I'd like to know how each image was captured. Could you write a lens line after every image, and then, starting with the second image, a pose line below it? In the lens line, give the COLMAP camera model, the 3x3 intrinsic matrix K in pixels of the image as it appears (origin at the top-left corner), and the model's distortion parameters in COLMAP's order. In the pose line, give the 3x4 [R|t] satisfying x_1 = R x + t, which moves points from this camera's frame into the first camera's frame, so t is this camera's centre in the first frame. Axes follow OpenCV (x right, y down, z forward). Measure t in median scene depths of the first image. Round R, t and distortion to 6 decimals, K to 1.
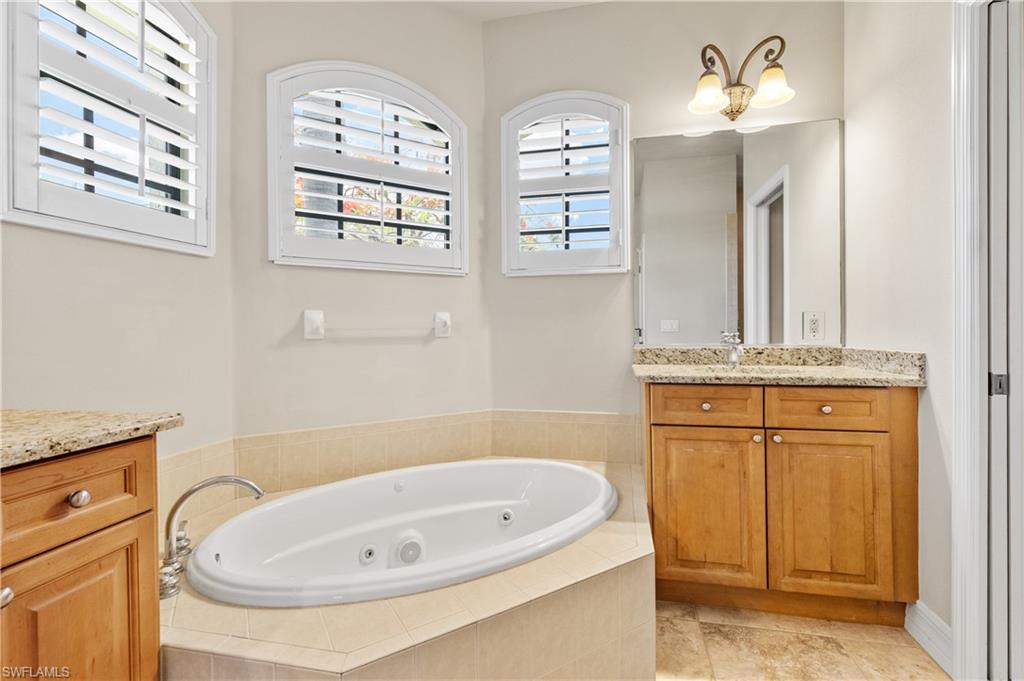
lens RADIAL K [[461.5, 0, 518.5], [0, 461.5, 341.3], [0, 0, 1]] dist [0.007049, 0.000386]
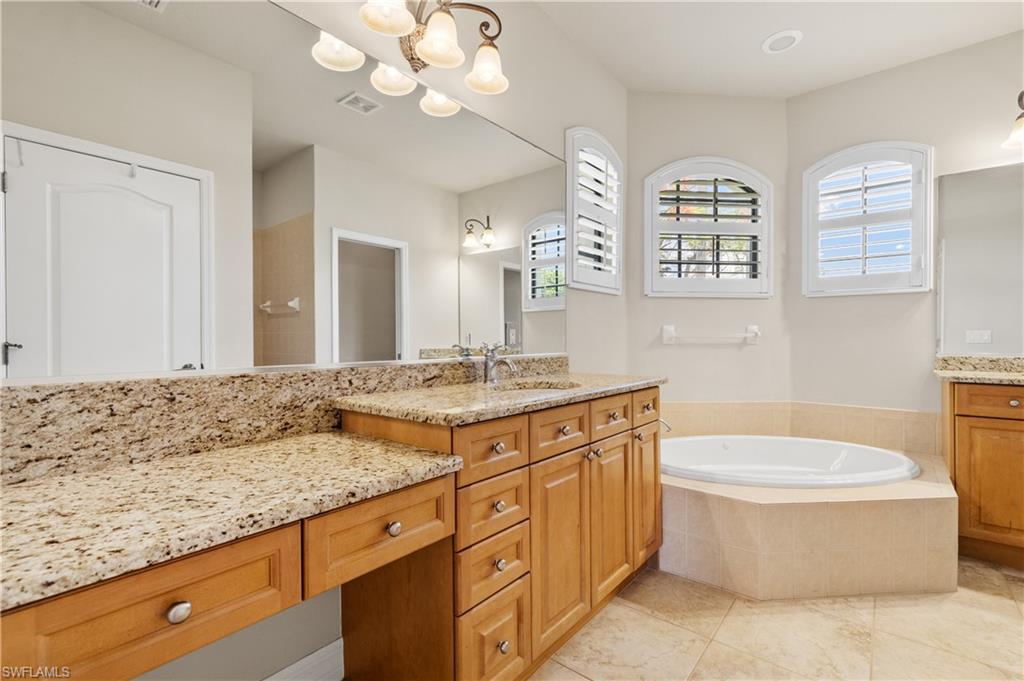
lens RADIAL K [[465.3, 0, 524.6], [0, 465.3, 345.7], [0, 0, 1]] dist [0.002064, 0.000480]
pose [[0.897129, 0.017758, -0.441411, -0.202151], [-0.021239, 0.999770, -0.002946, 0.017521], [0.441257, 0.012018, 0.897300, -0.642643]]
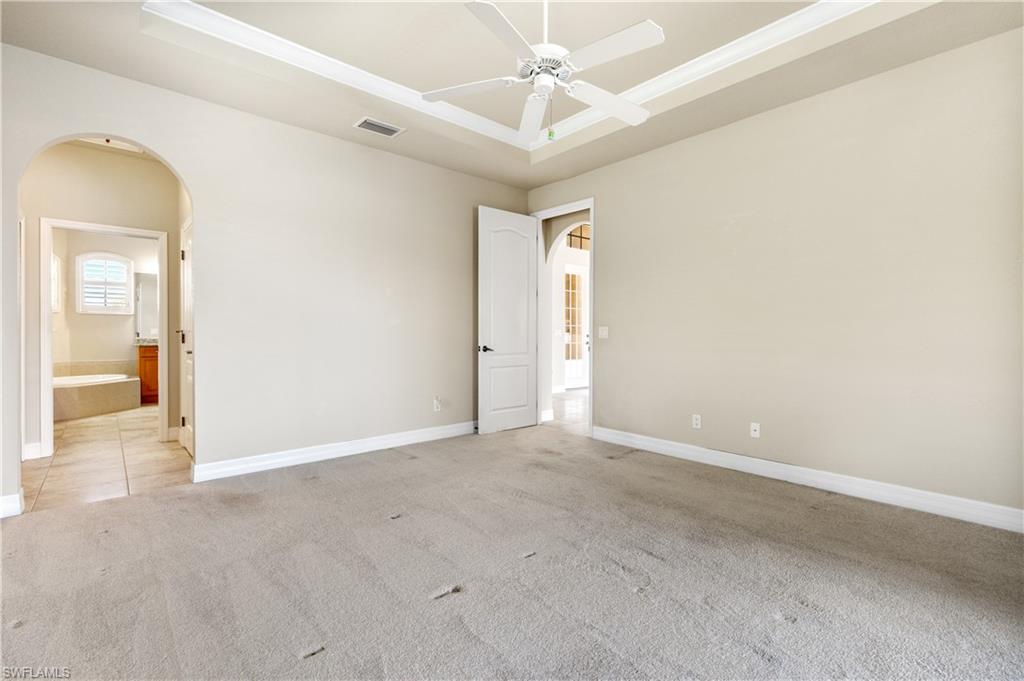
lens RADIAL K [[461.5, 0, 518.5], [0, 461.5, 341.3], [0, 0, 1]] dist [0.007049, 0.000386]
pose [[0.586328, 0.016114, 0.809913, -0.986287], [-0.000270, 0.999806, -0.019697, 0.114457], [-0.810074, 0.011330, 0.586219, -3.766625]]
